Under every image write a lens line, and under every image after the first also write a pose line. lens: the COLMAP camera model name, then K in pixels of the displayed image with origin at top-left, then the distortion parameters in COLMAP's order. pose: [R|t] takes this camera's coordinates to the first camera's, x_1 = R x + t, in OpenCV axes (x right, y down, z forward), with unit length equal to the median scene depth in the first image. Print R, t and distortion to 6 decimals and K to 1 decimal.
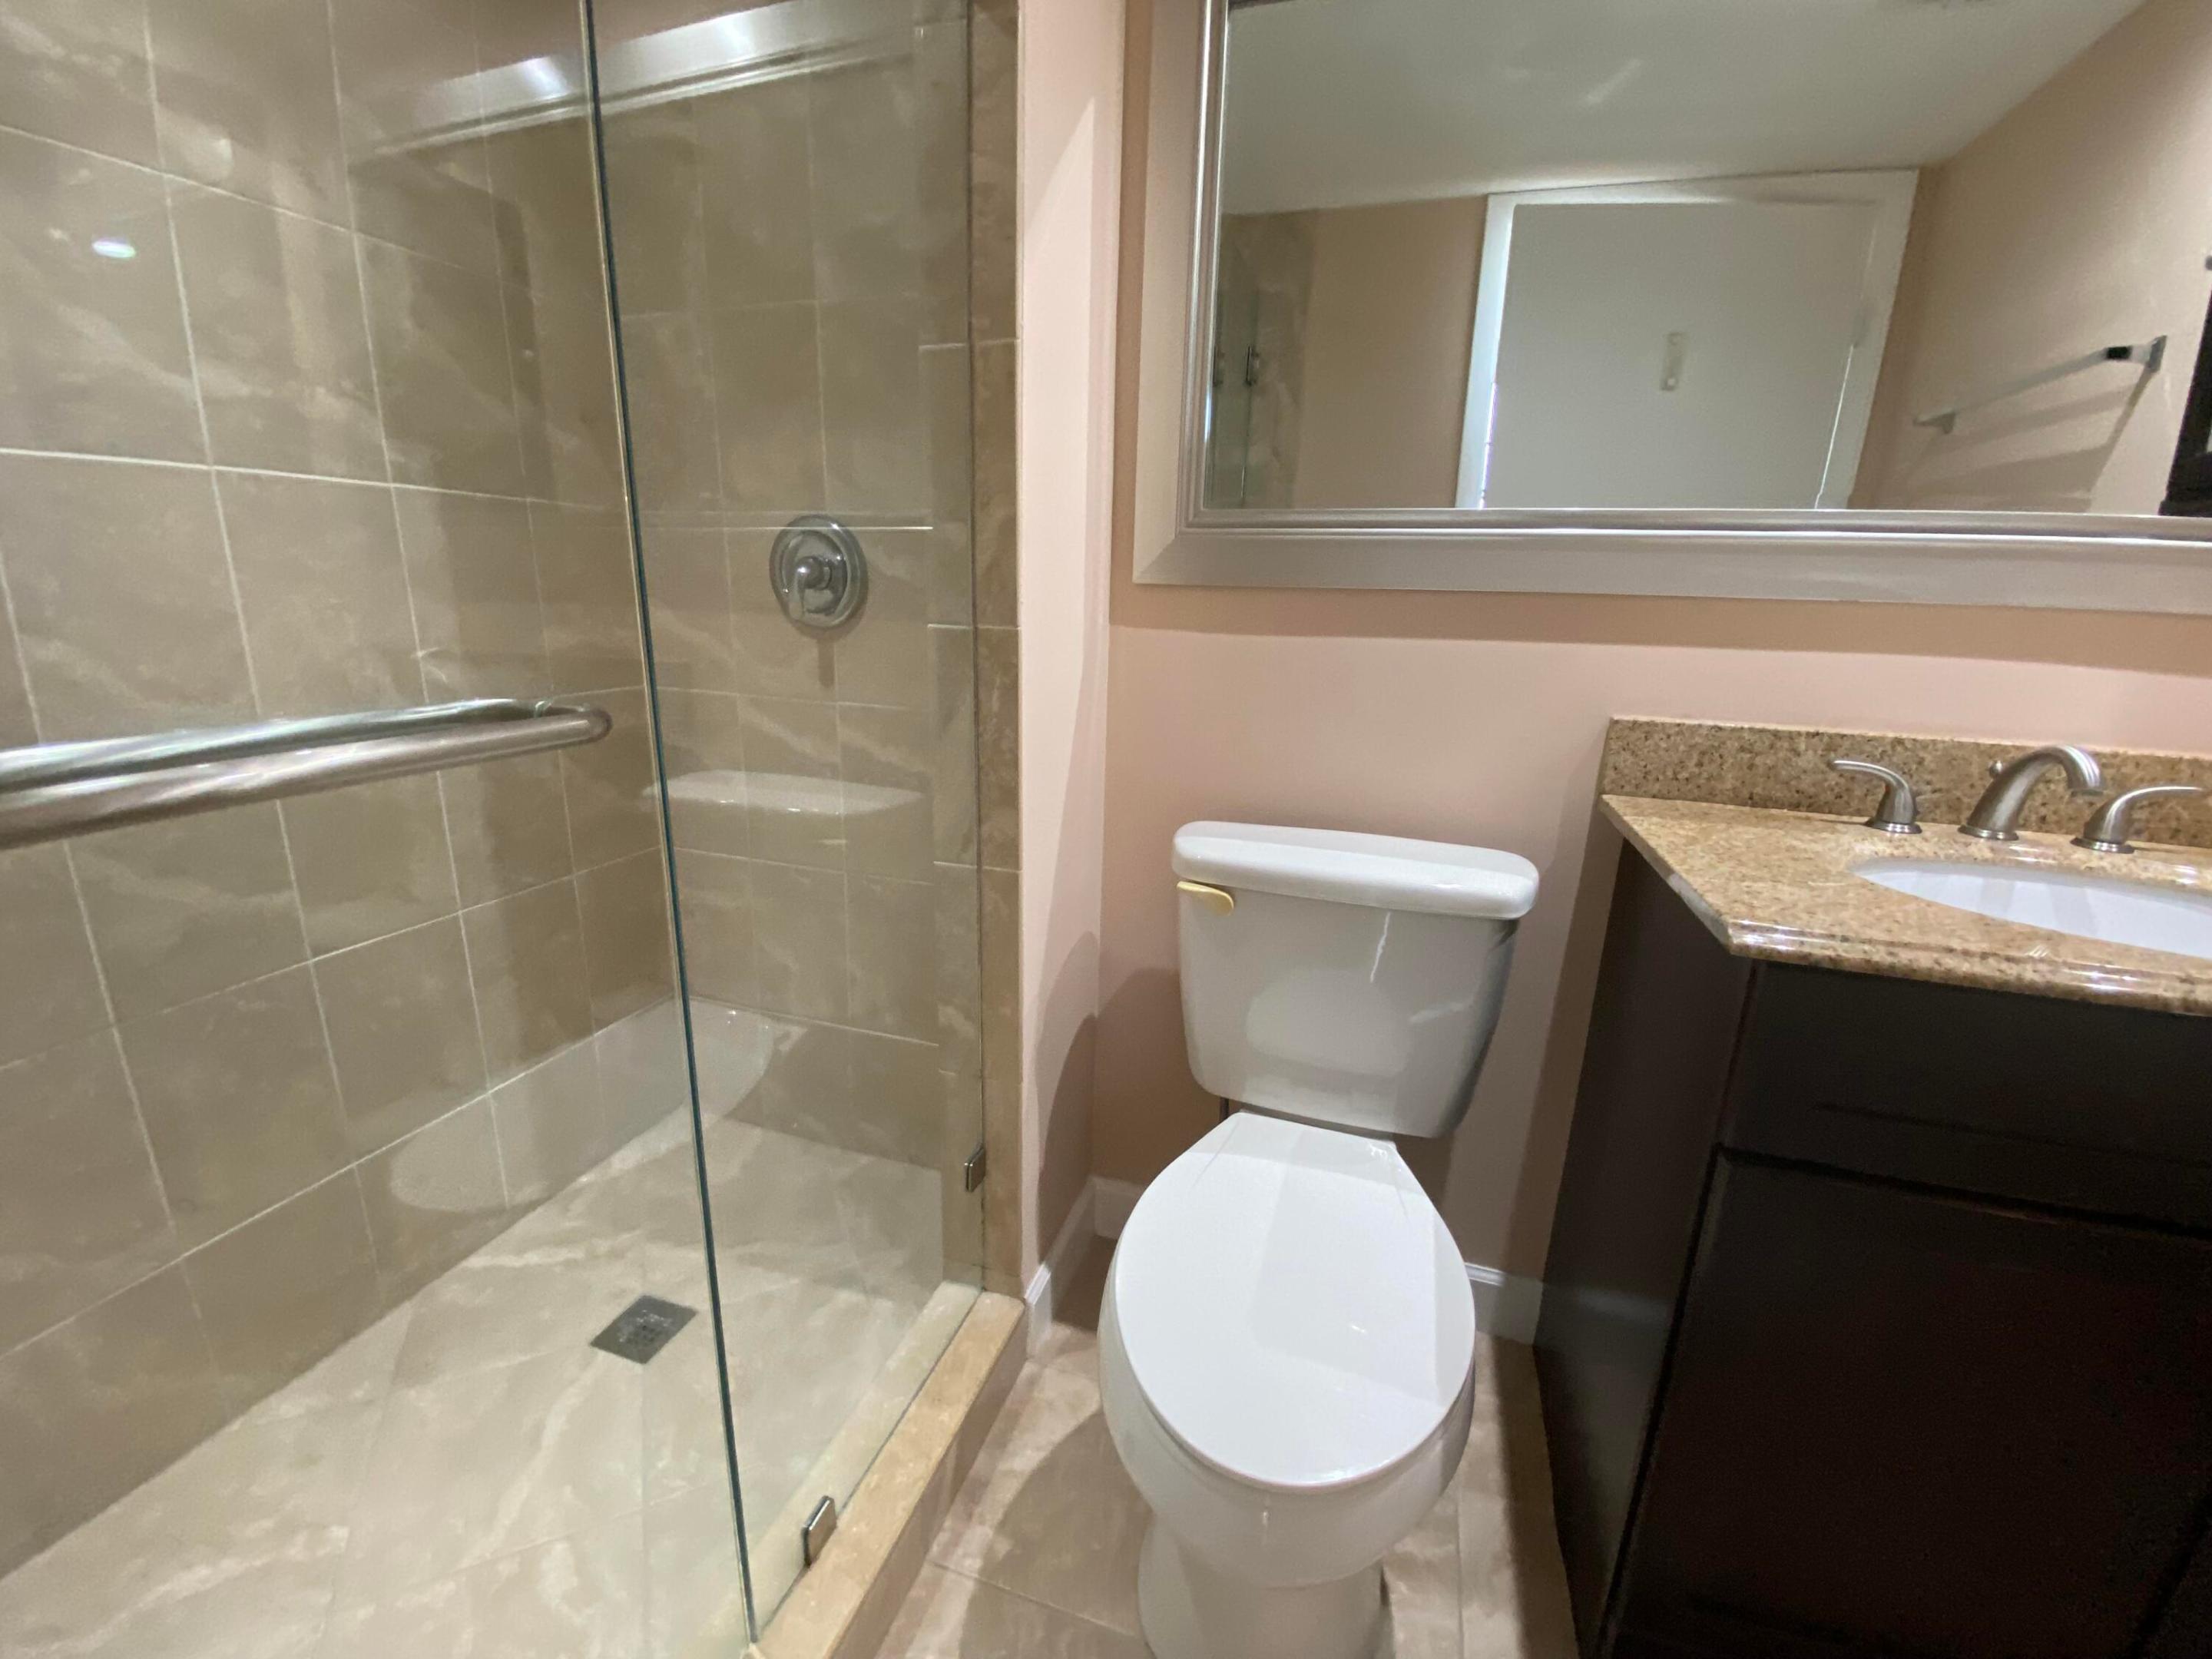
lens RADIAL K [[903.4, 0, 1103.4], [0, 903.4, 832.6], [0, 0, 1]] dist [0.020328, -0.021377]
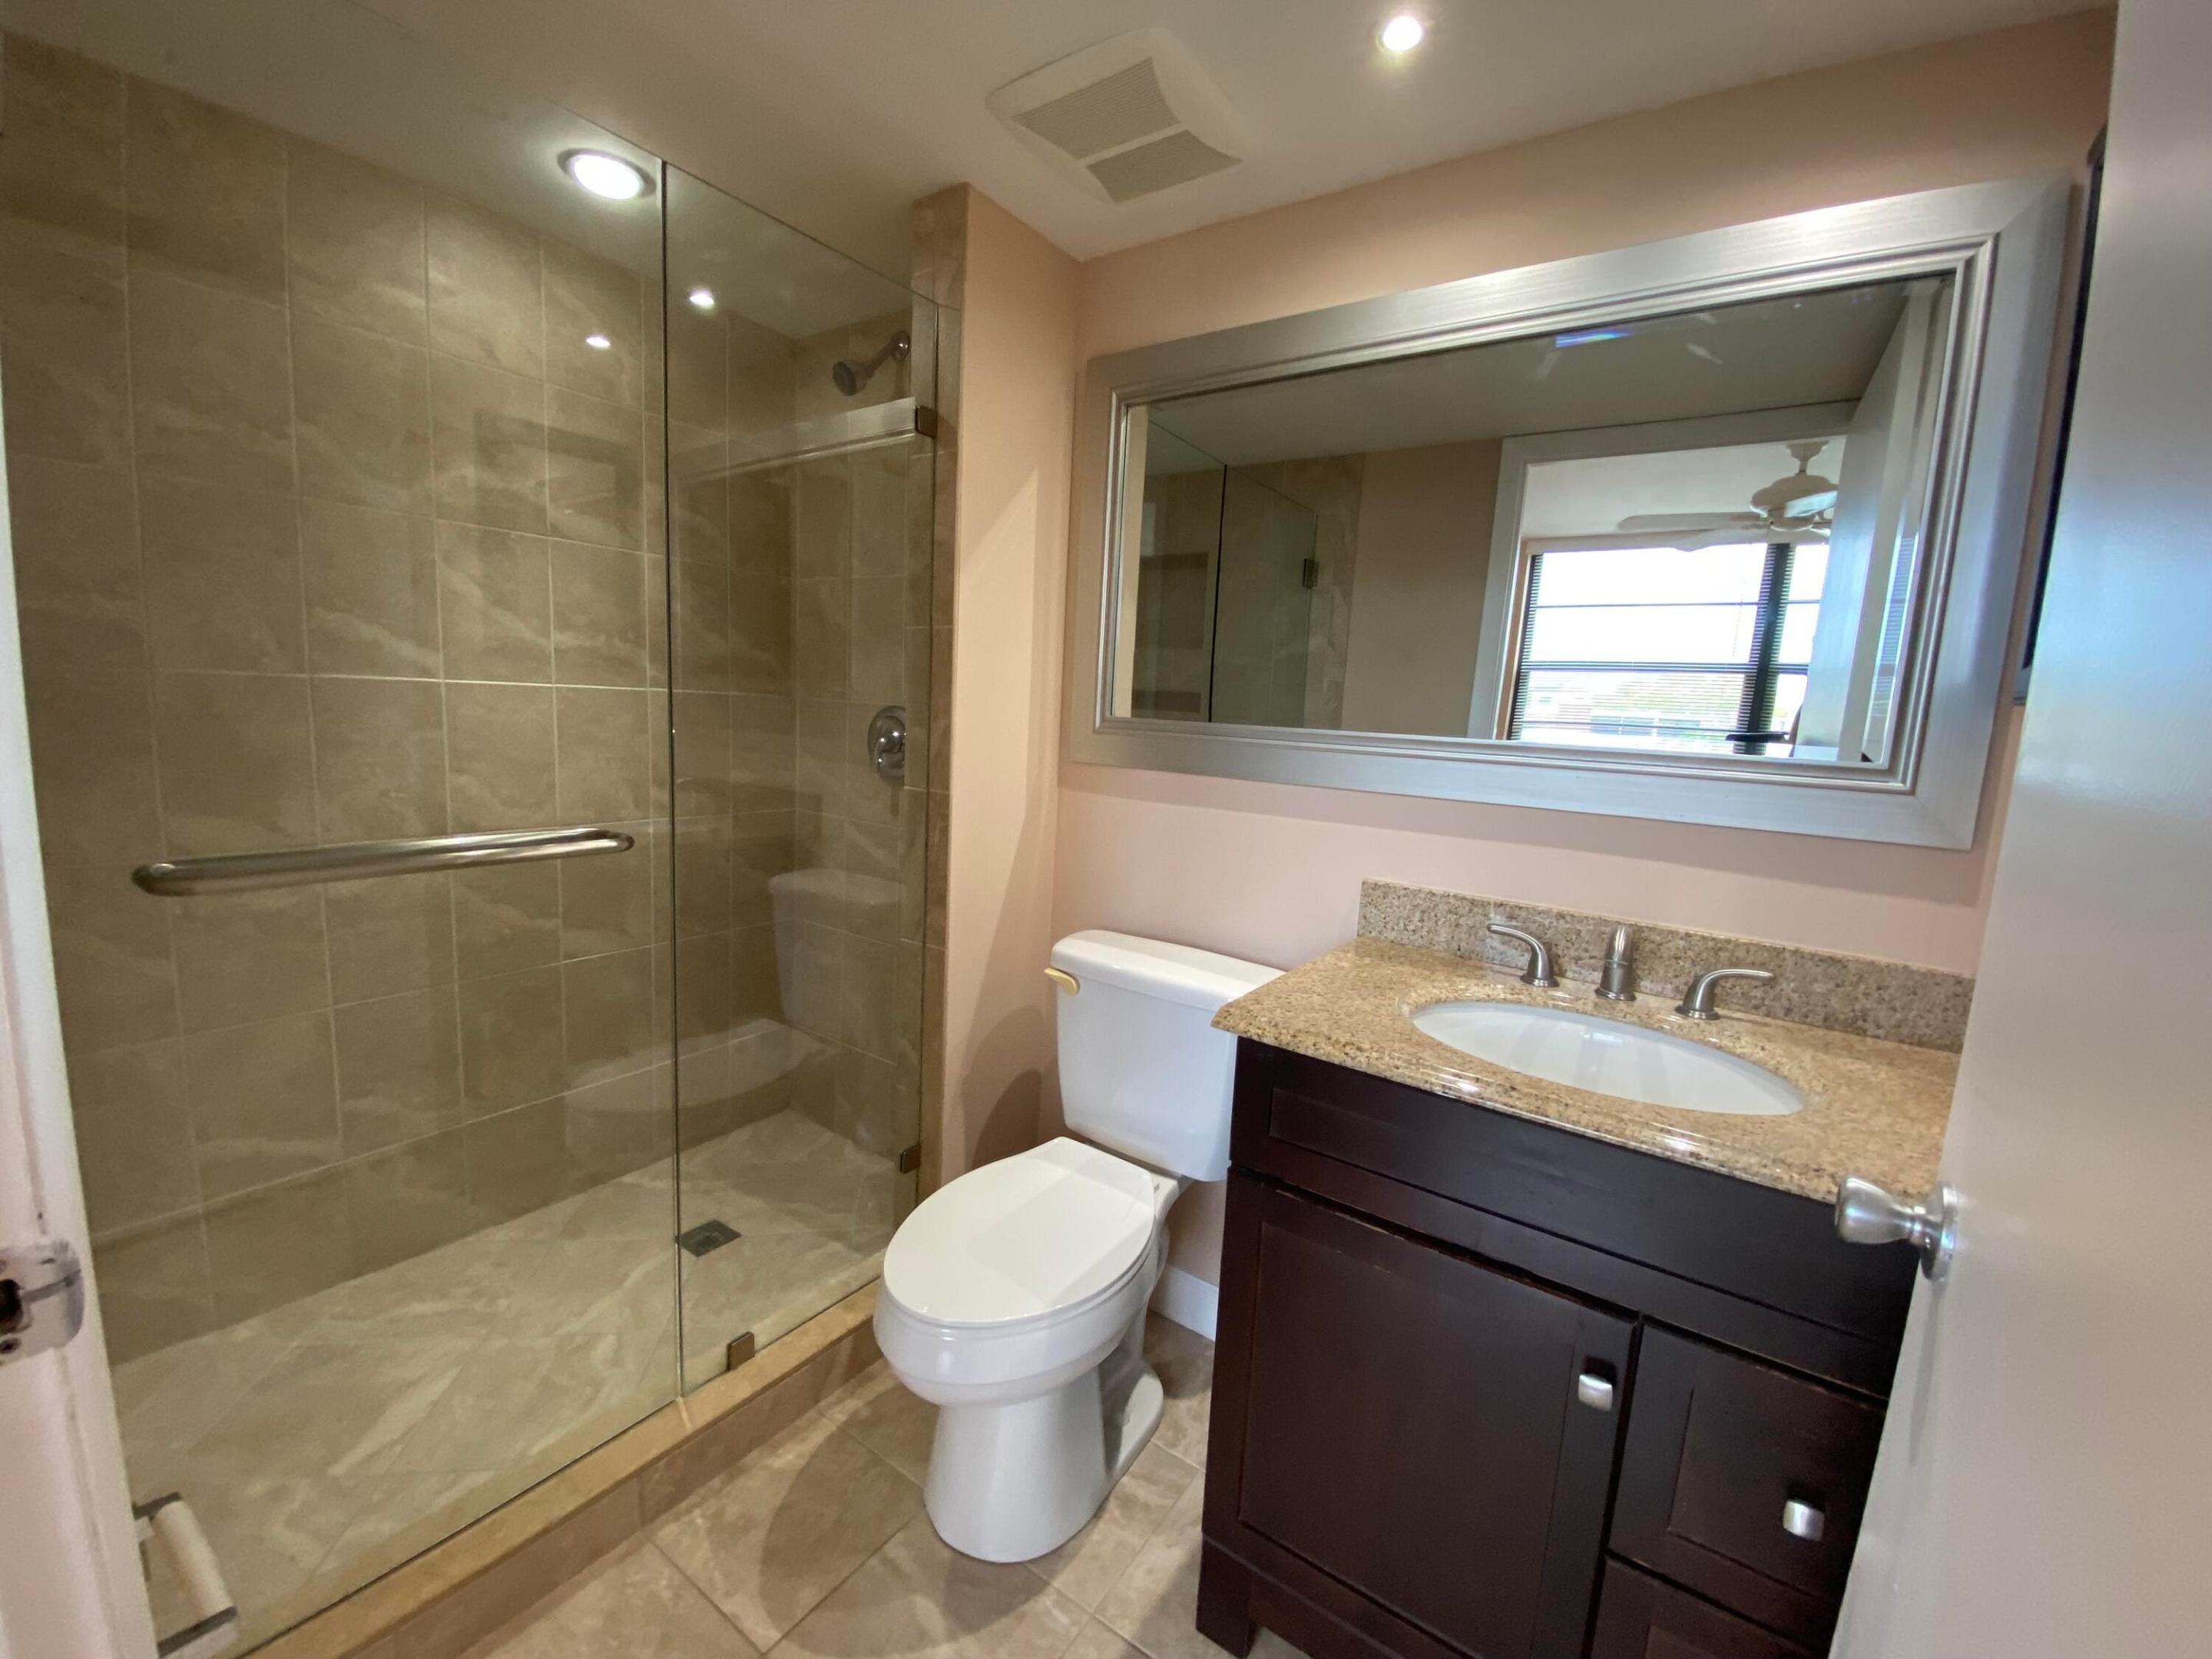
lens RADIAL K [[896.1, 0, 1106.0], [0, 896.1, 829.5], [0, 0, 1]] dist [0.027526, -0.036280]
pose [[0.959332, 0.064116, -0.274901, 0.568866], [-0.100385, 0.987691, -0.119955, -0.002626], [0.263826, 0.142673, 0.953960, -0.387997]]
